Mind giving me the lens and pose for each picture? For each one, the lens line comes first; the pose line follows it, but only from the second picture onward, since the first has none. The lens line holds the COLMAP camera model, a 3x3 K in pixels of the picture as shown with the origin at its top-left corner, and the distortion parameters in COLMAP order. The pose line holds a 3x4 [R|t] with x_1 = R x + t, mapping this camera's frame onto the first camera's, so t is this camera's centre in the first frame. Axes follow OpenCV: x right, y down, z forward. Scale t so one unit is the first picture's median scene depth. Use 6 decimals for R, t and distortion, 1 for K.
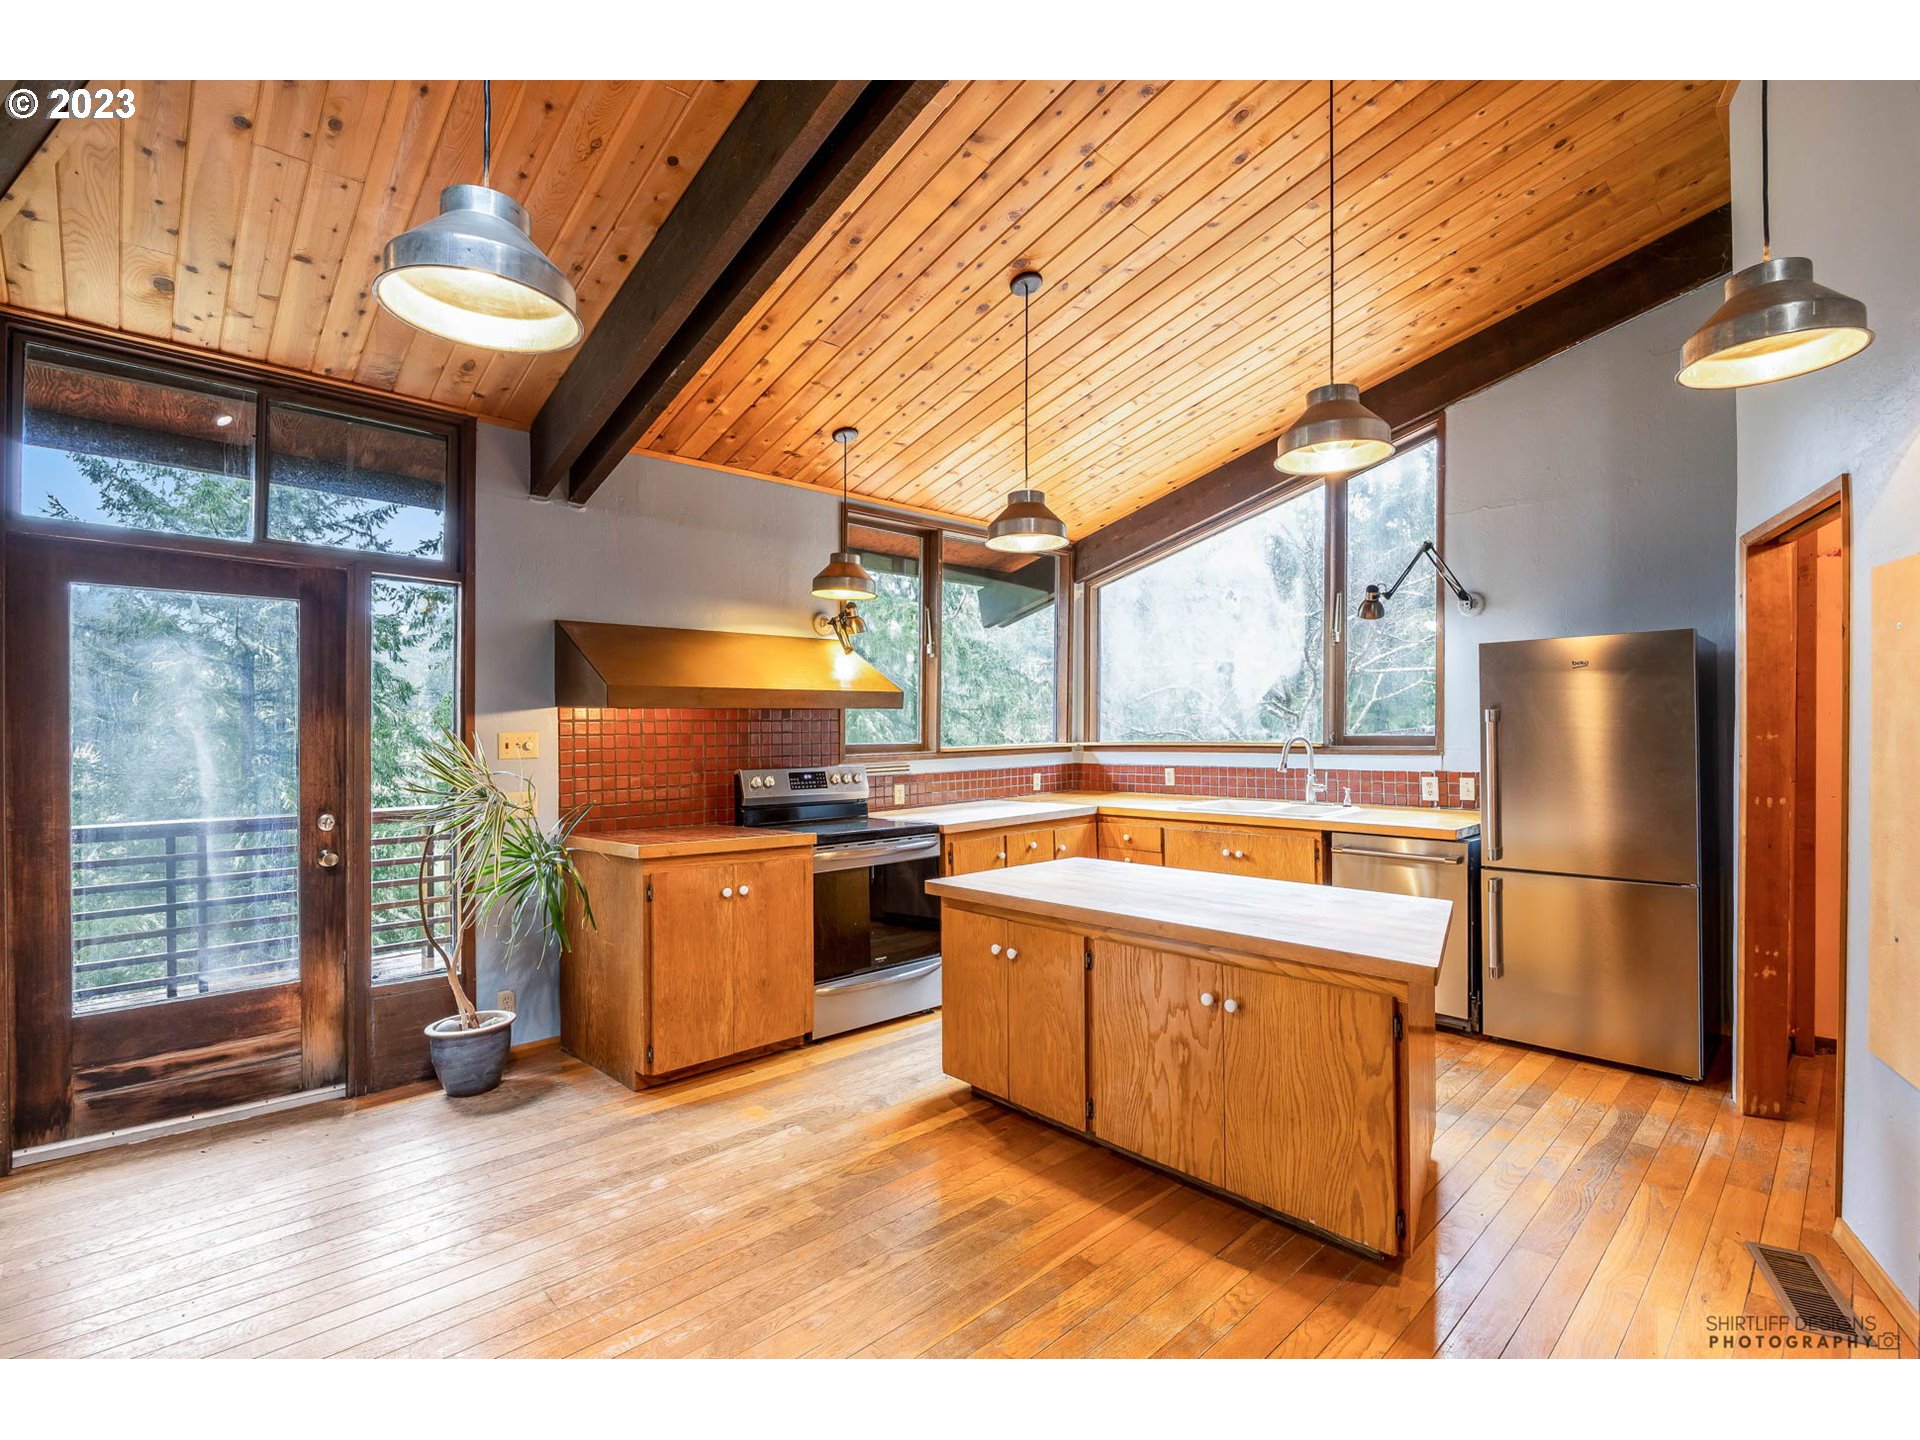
lens RADIAL K [[848.1, 0, 941.8], [0, 848.1, 725.4], [0, 0, 1]] dist [-0.019077, 0.002207]
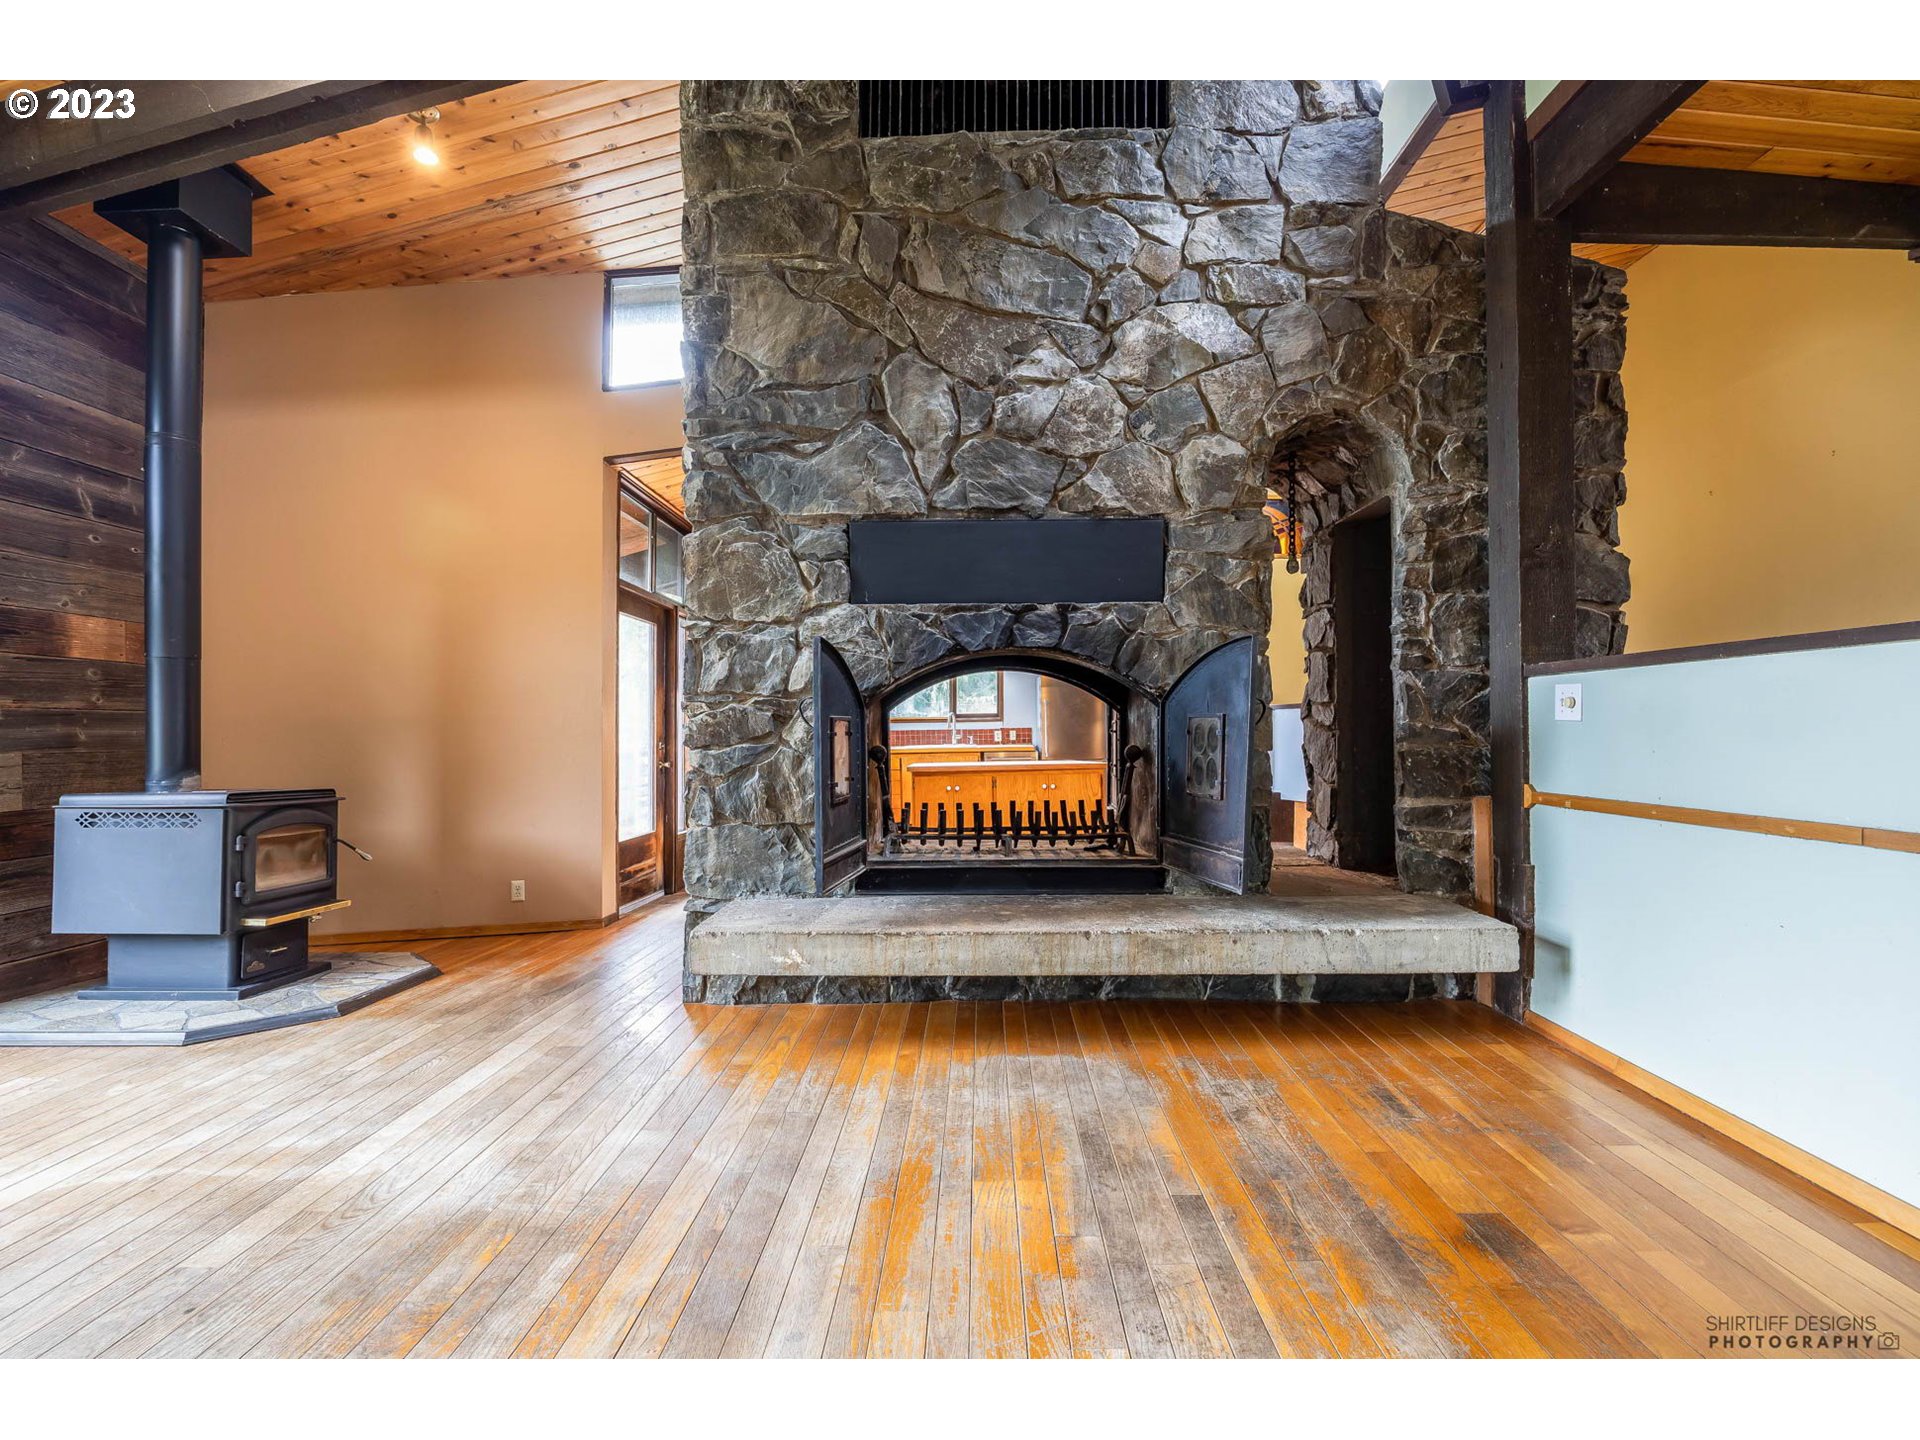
lens RADIAL K [[848.1, 0, 960.2], [0, 848.1, 728.6], [0, 0, 1]] dist [-0.019077, 0.002207]
pose [[0.699484, 0.001763, 0.714646, -1.334004], [0.000776, 0.999994, -0.003226, 0.070476], [-0.714648, 0.002812, 0.699478, -0.648548]]
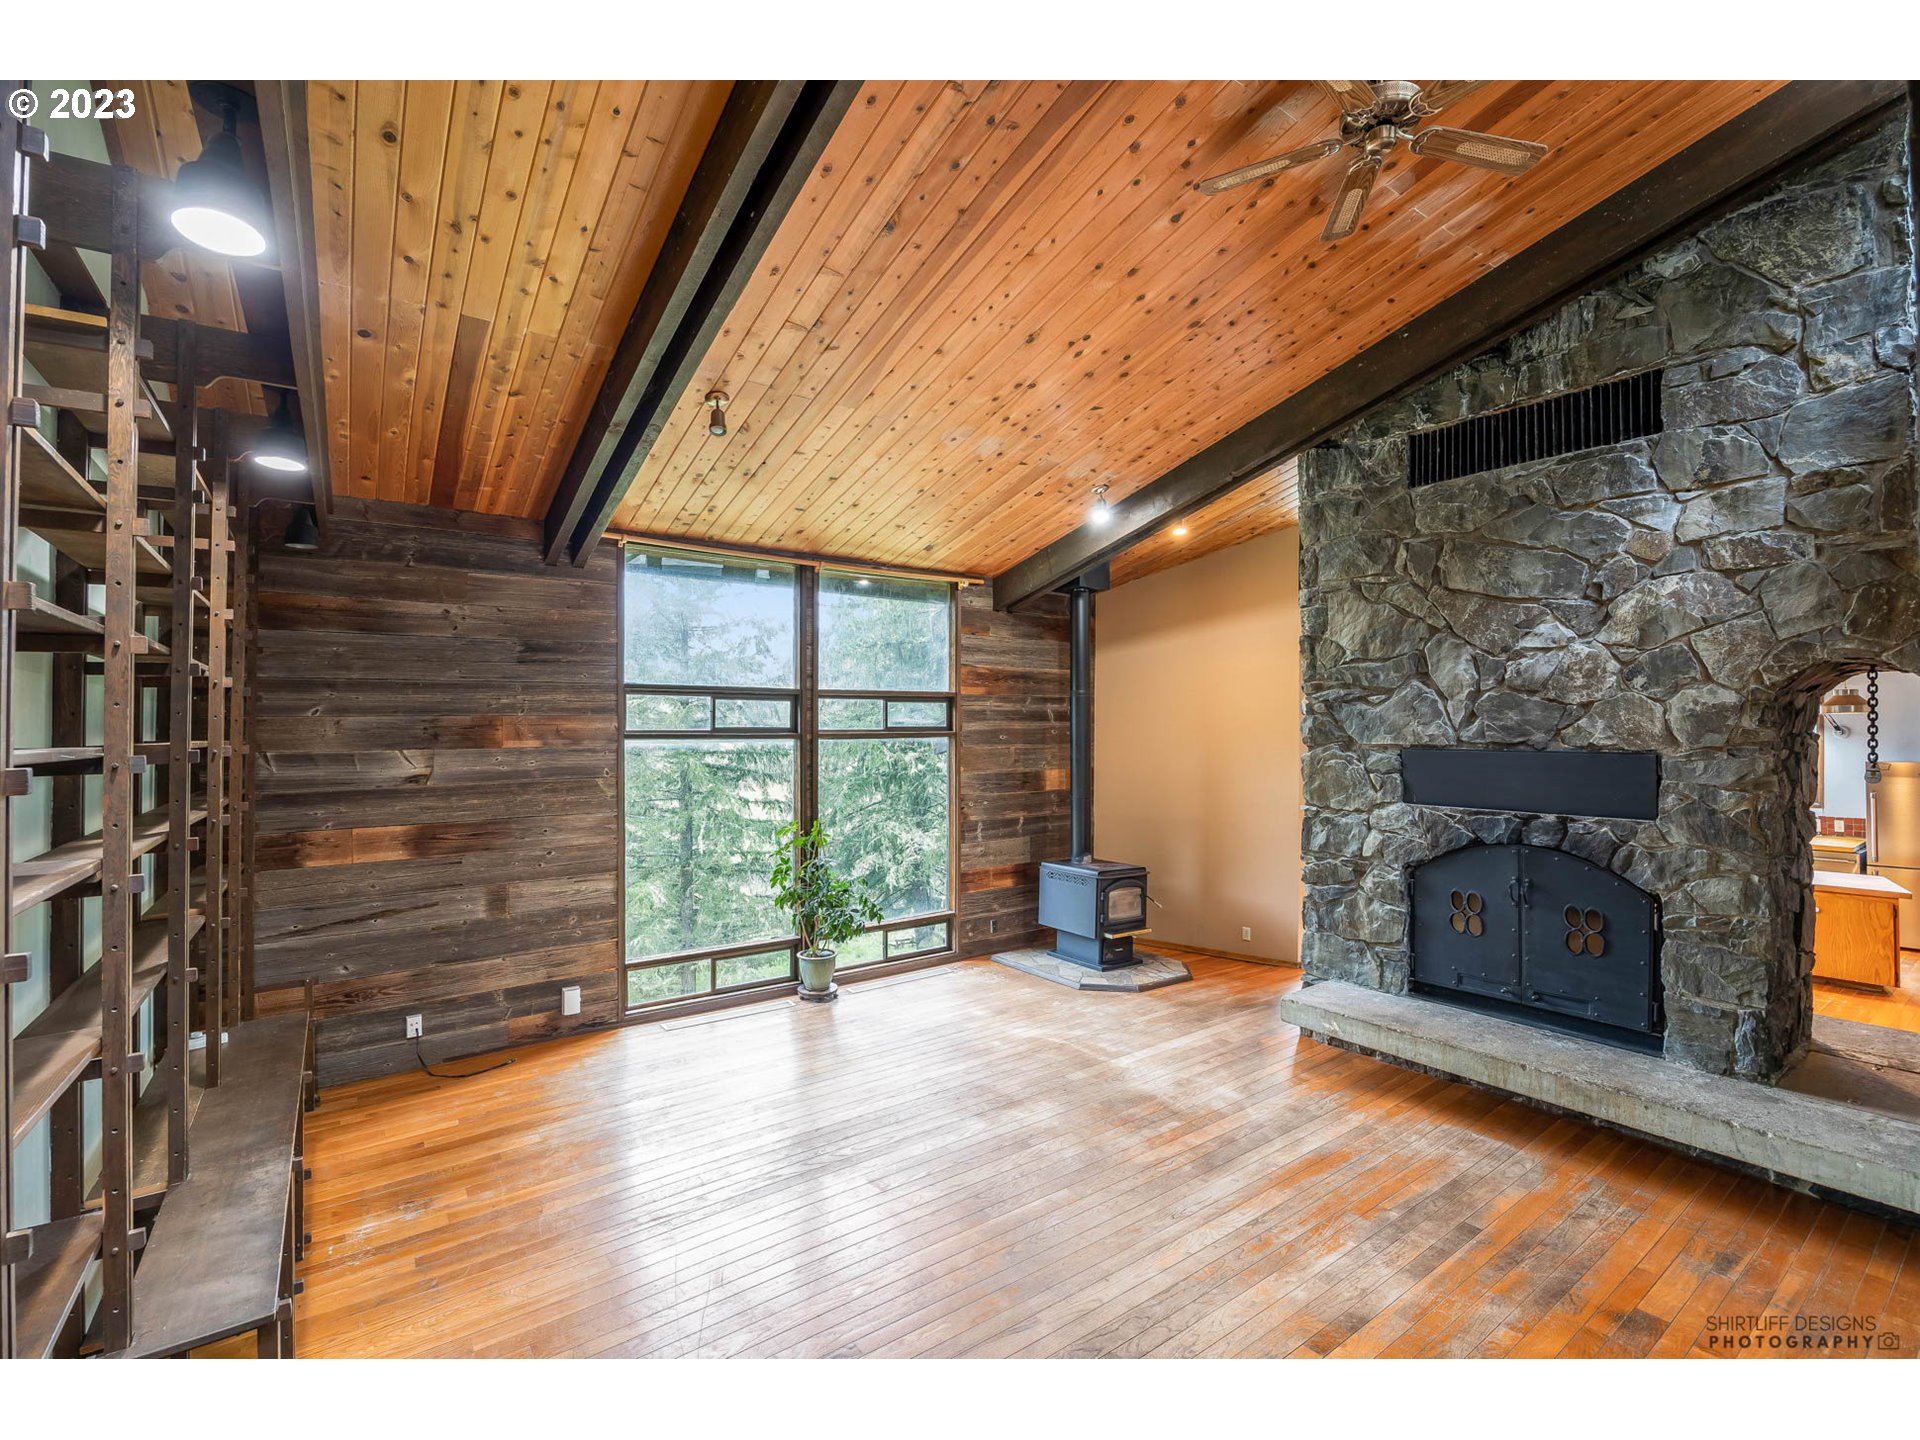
lens RADIAL K [[848.1, 0, 973.2], [0, 848.1, 723.0], [0, 0, 1]] dist [-0.019077, 0.002207]
pose [[0.993198, 0.002683, -0.116404, -1.301664], [-0.003034, 0.999991, -0.002839, -0.171546], [0.116396, 0.003173, 0.993198, -1.317035]]
